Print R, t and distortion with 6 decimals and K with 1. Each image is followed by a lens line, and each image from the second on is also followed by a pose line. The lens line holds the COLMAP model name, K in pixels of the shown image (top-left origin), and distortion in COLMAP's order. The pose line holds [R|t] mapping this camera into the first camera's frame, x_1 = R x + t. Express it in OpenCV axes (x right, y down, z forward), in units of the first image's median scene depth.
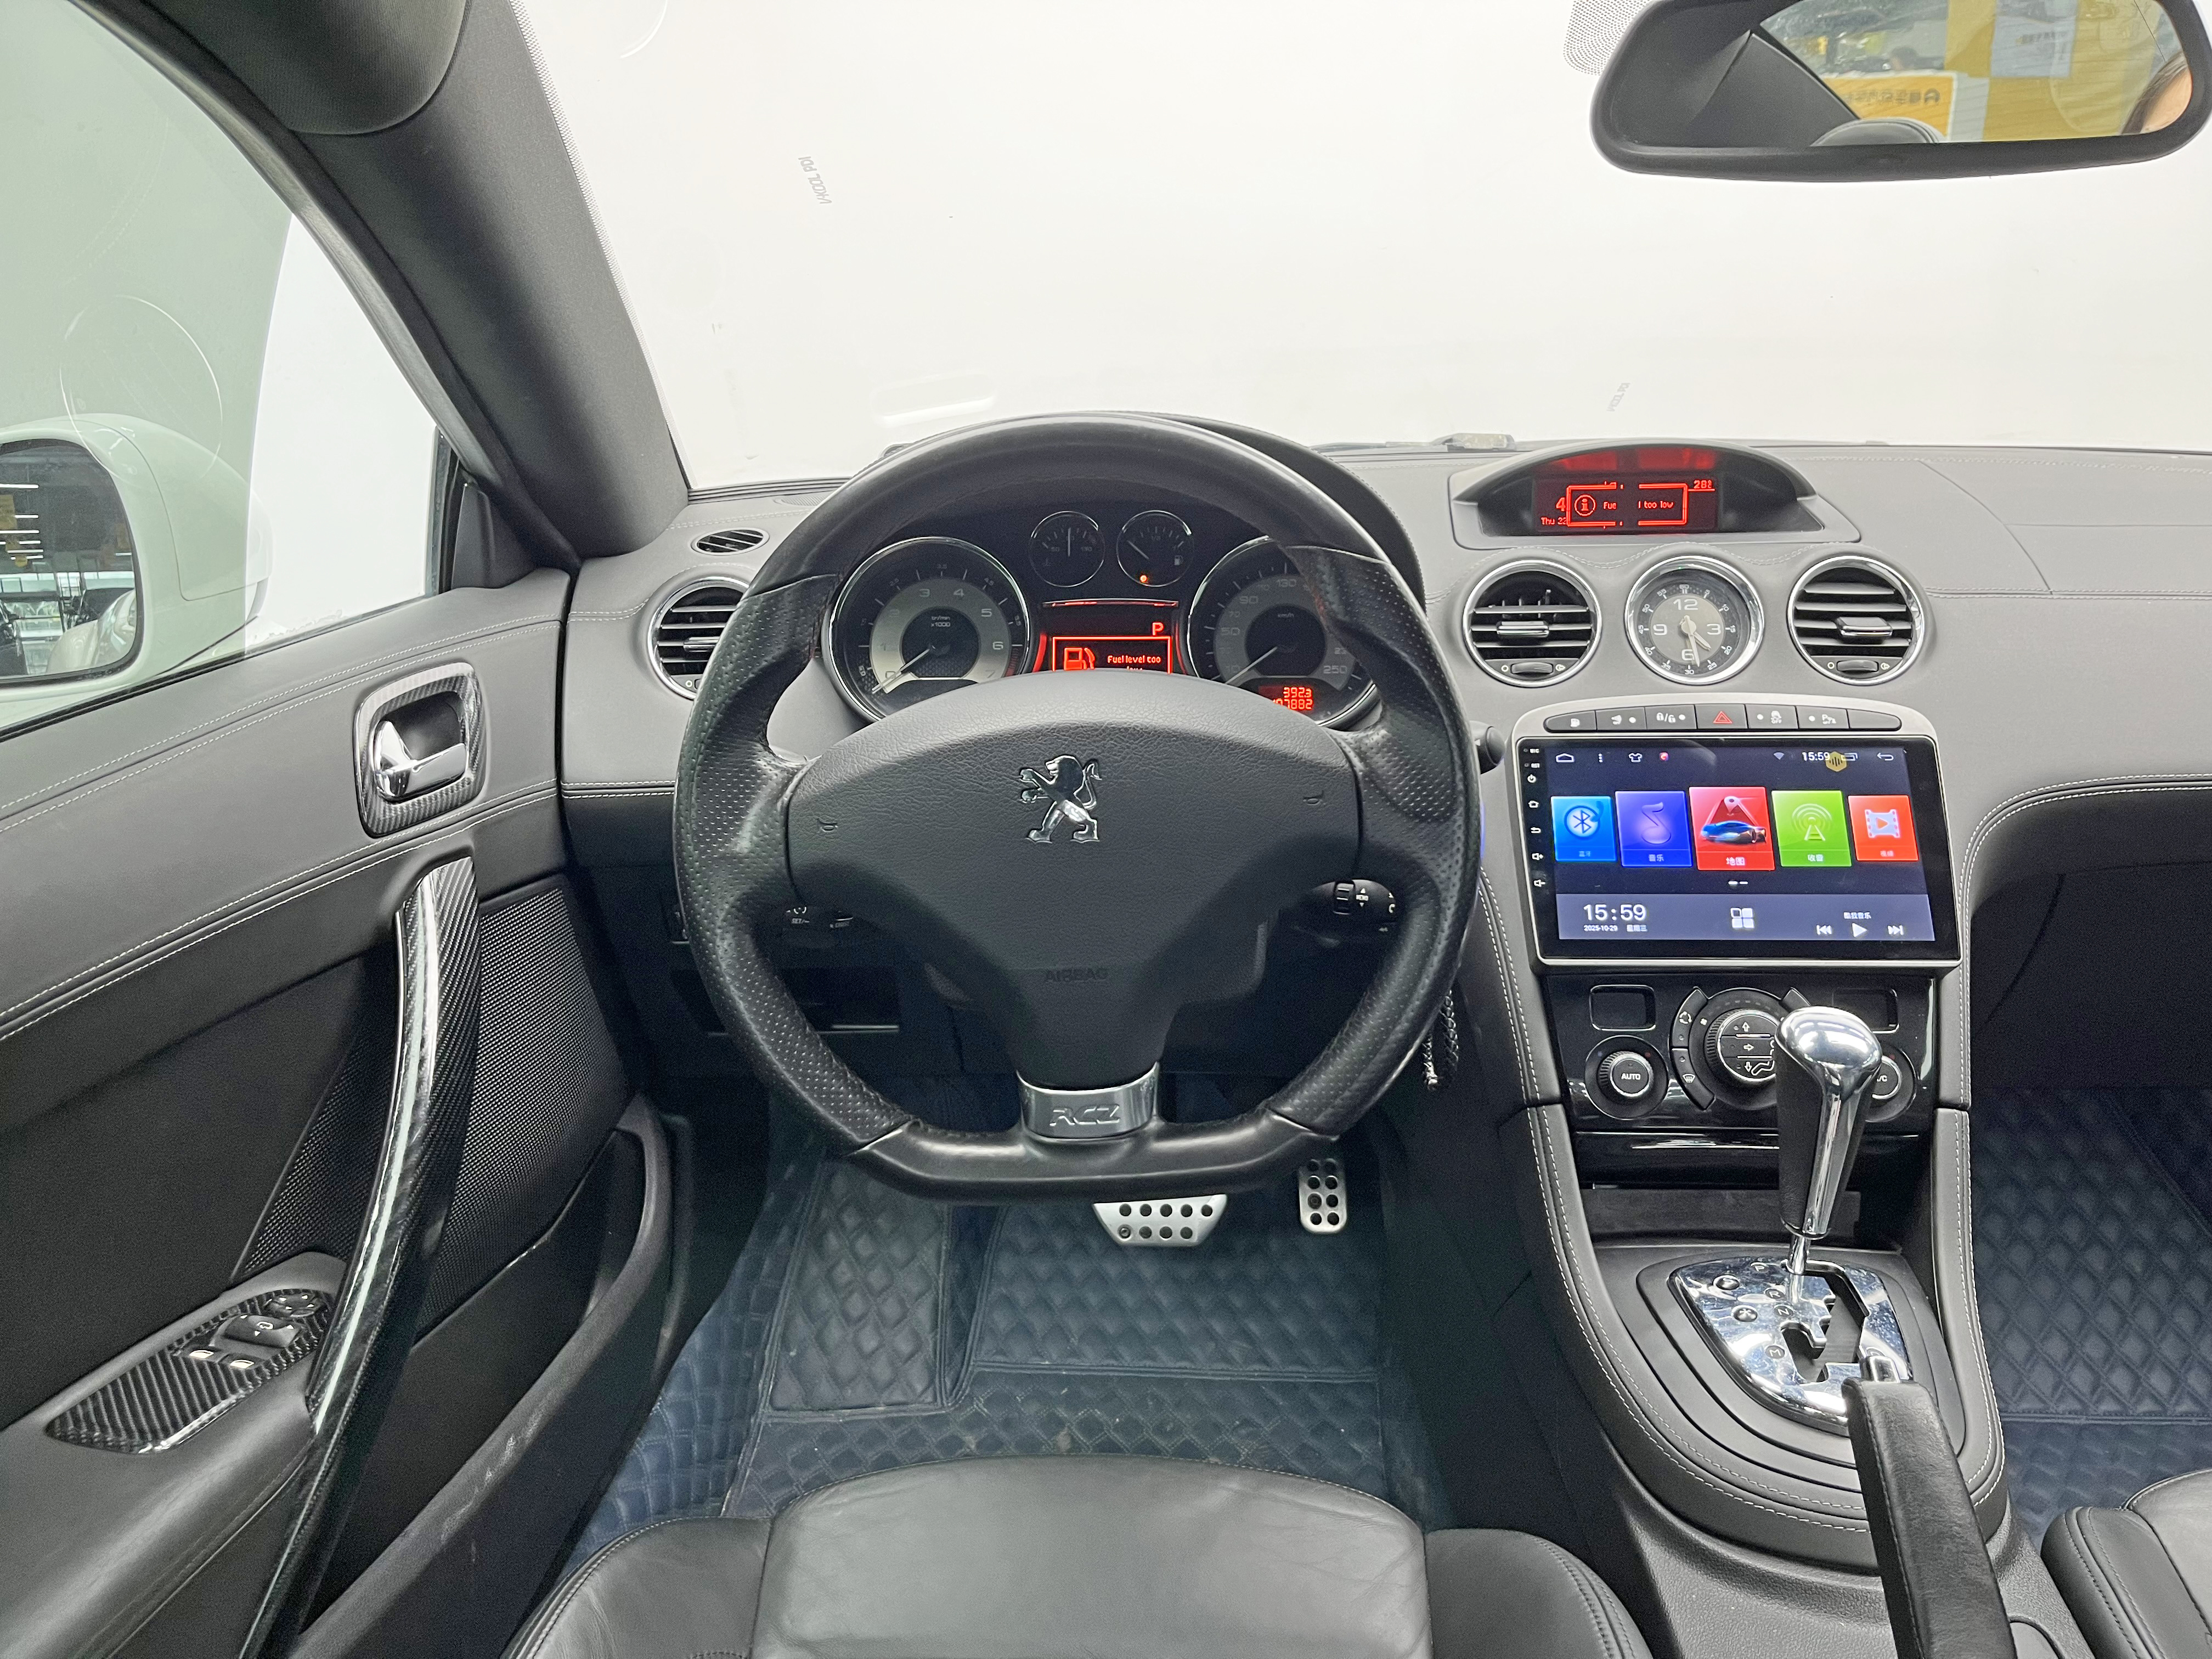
lens RADIAL K [[1697.2, 0, 1104.1], [0, 1697.2, 831.5], [0, 0, 1]] dist [0.061116, -0.077887]
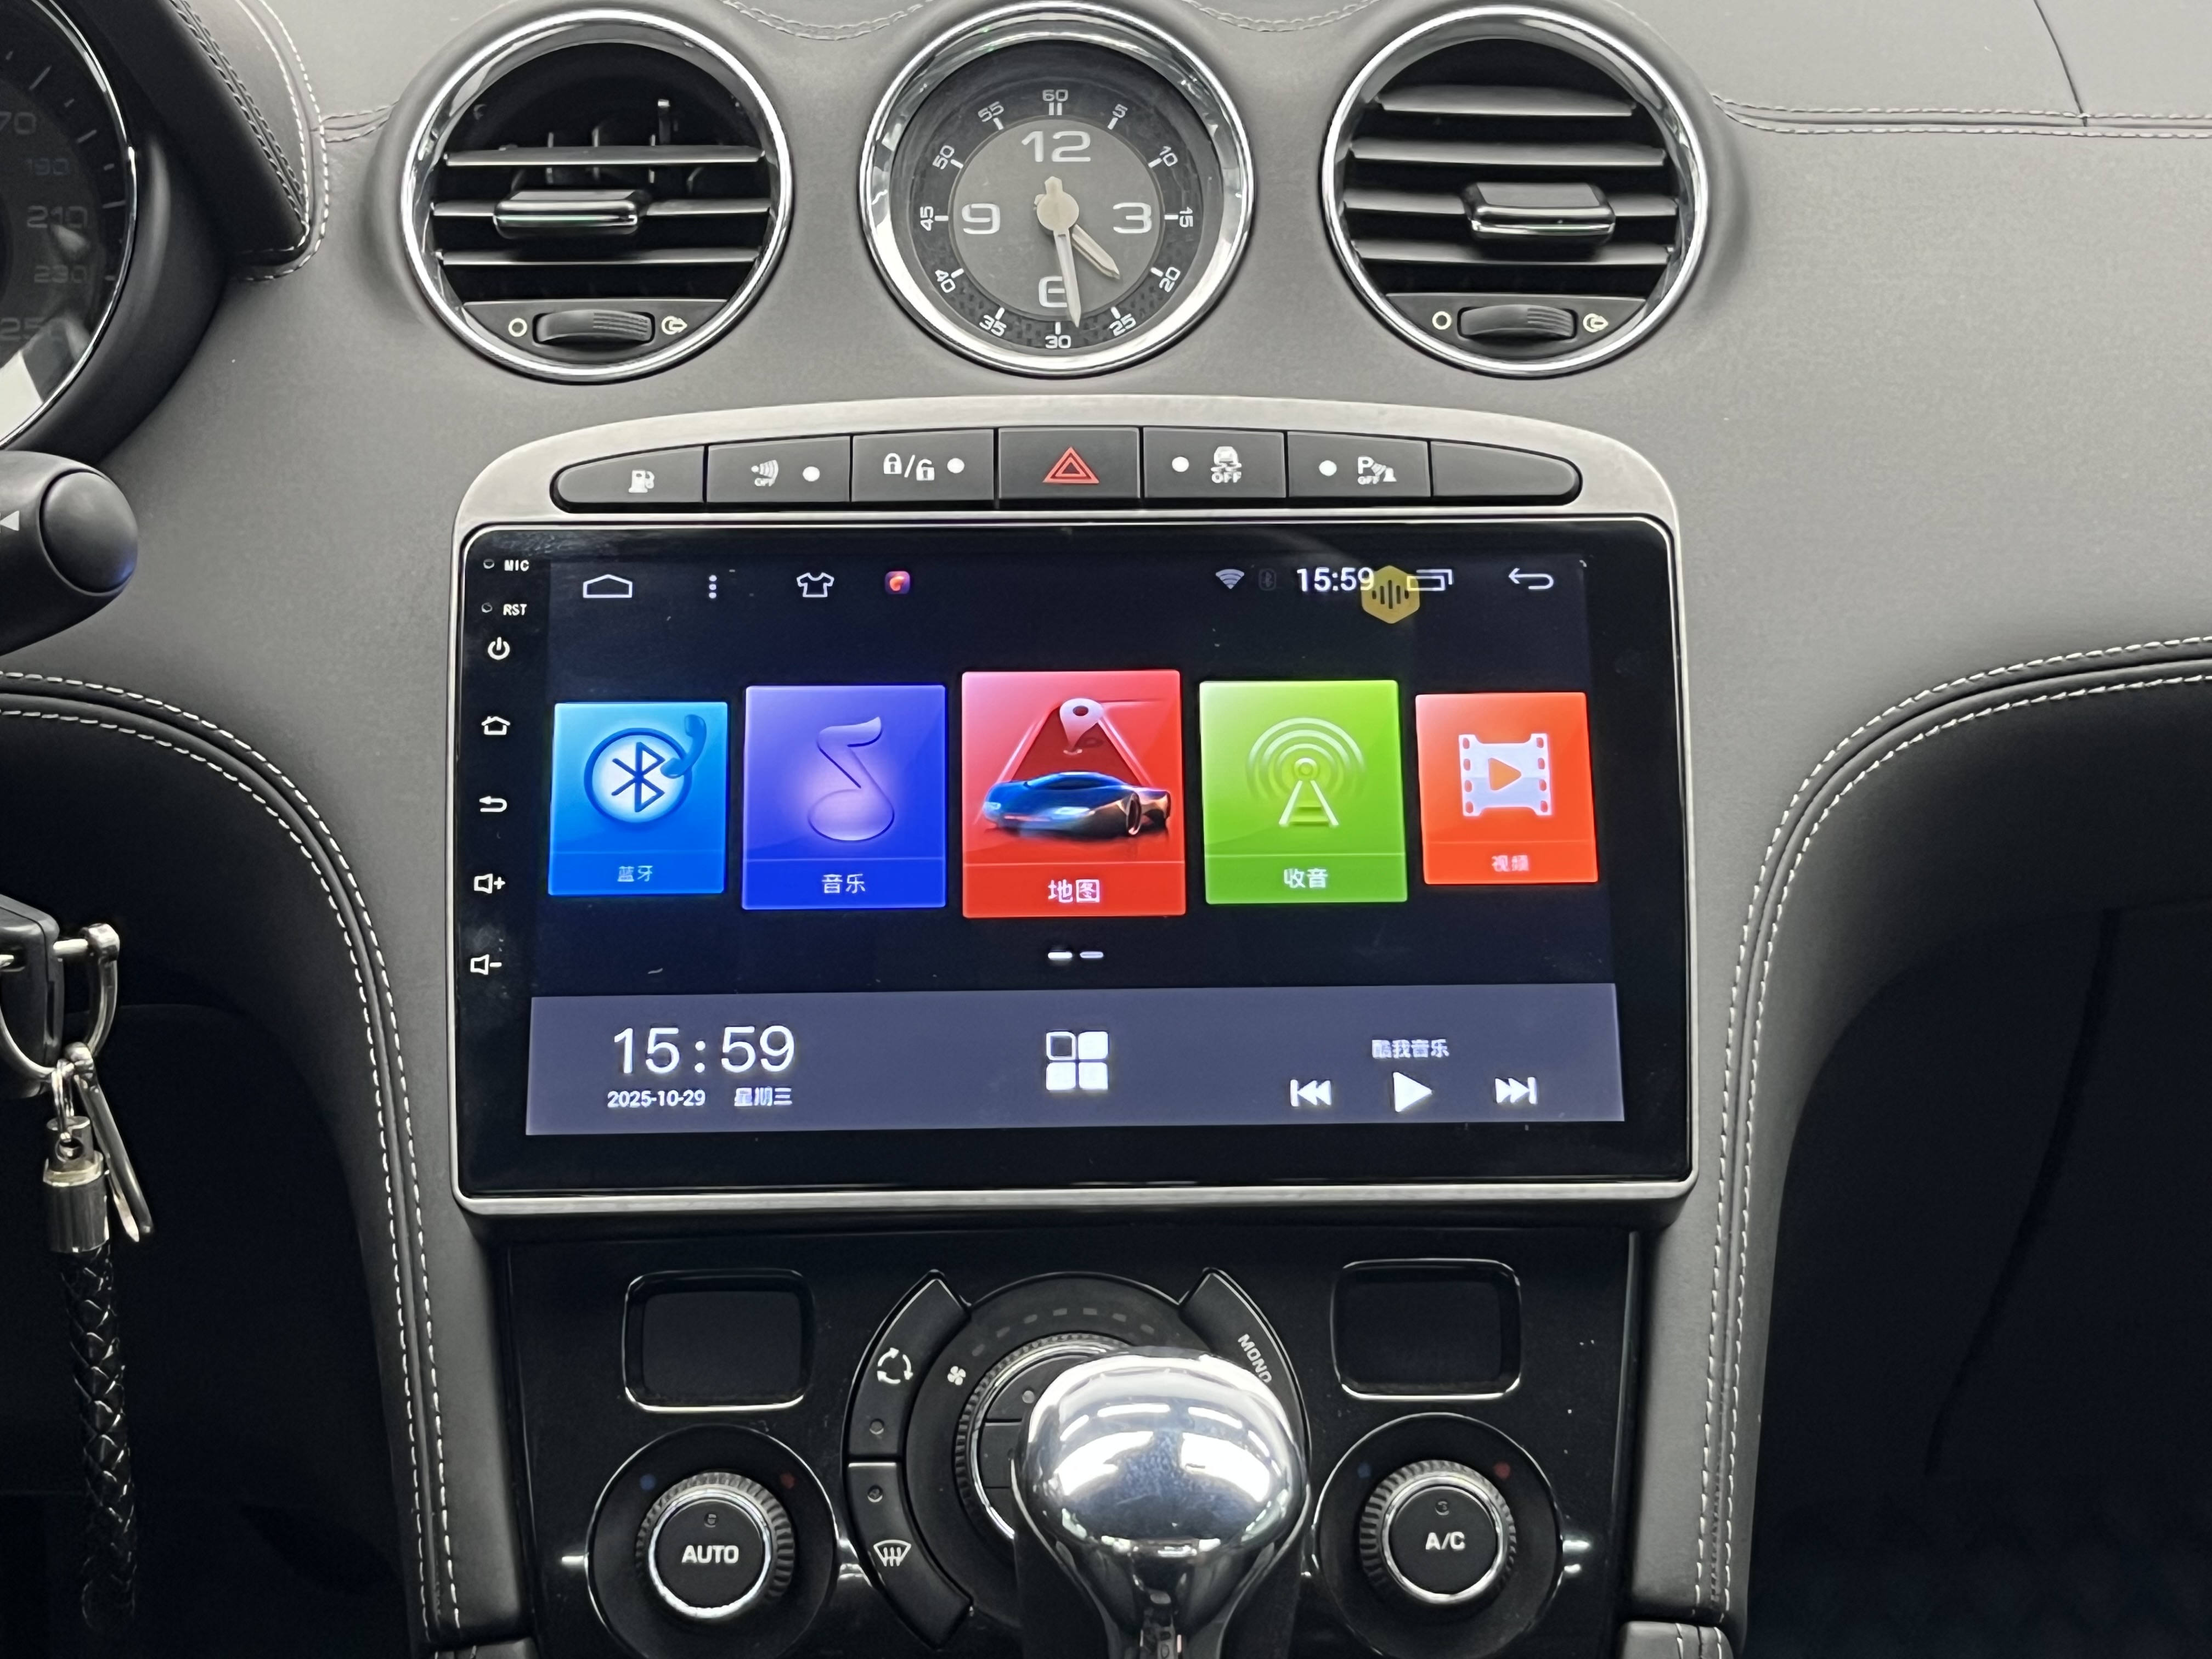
lens RADIAL K [[3645.0, 0, 1138.8], [0, 3645.0, 828.2], [0, 0, 1]] dist [0.086271, 0.000000]
pose [[0.996624, -0.010286, 0.081448, 0.315472], [0.009786, 0.999931, 0.006537, 0.000534], [-0.081510, -0.005718, 0.996656, 0.278118]]
